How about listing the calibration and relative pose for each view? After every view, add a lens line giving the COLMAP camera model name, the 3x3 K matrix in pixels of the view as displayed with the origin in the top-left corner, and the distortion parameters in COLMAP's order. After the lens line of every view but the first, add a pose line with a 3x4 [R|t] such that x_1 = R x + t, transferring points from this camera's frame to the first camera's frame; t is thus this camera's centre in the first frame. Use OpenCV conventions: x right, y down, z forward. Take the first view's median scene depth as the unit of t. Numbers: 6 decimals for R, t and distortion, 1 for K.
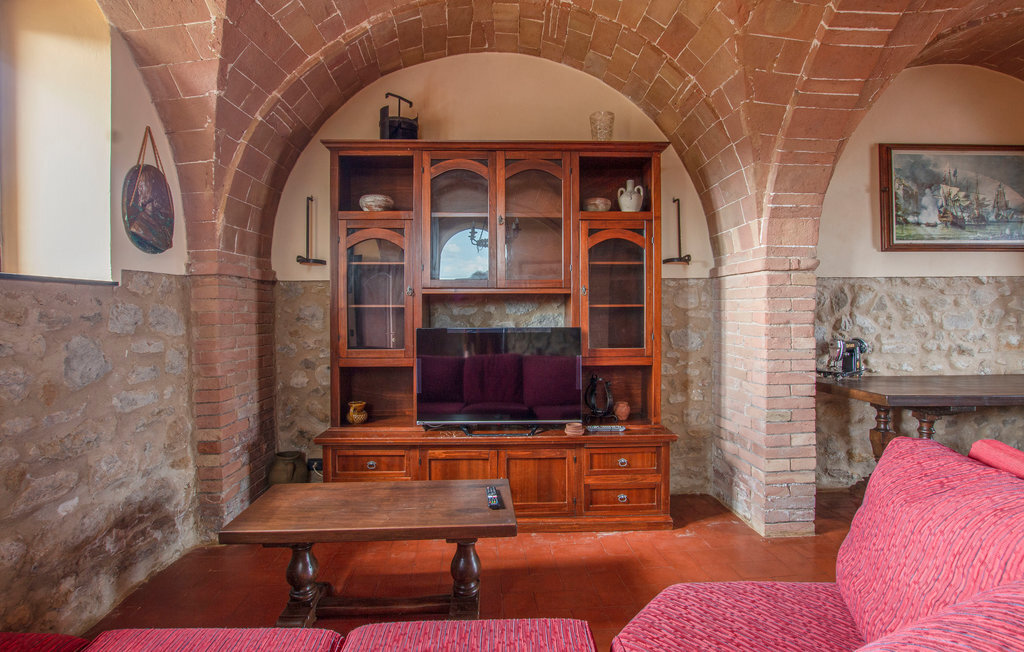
lens RADIAL K [[483.1, 0, 515.3], [0, 483.1, 315.3], [0, 0, 1]] dist [-0.026383, 0.000706]
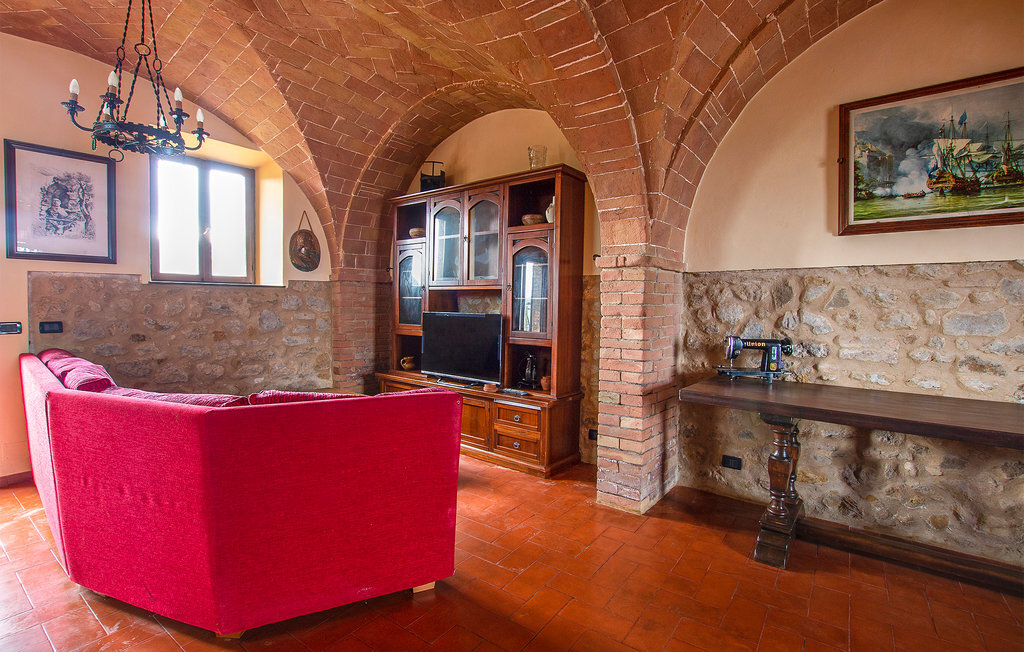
lens RADIAL K [[483.1, 0, 515.3], [0, 483.1, 315.3], [0, 0, 1]] dist [-0.026383, 0.000706]
pose [[0.756567, 0.029470, -0.653252, 0.899570], [-0.020339, 0.999561, 0.021537, -0.002002], [0.653600, -0.003008, 0.756834, 0.002704]]
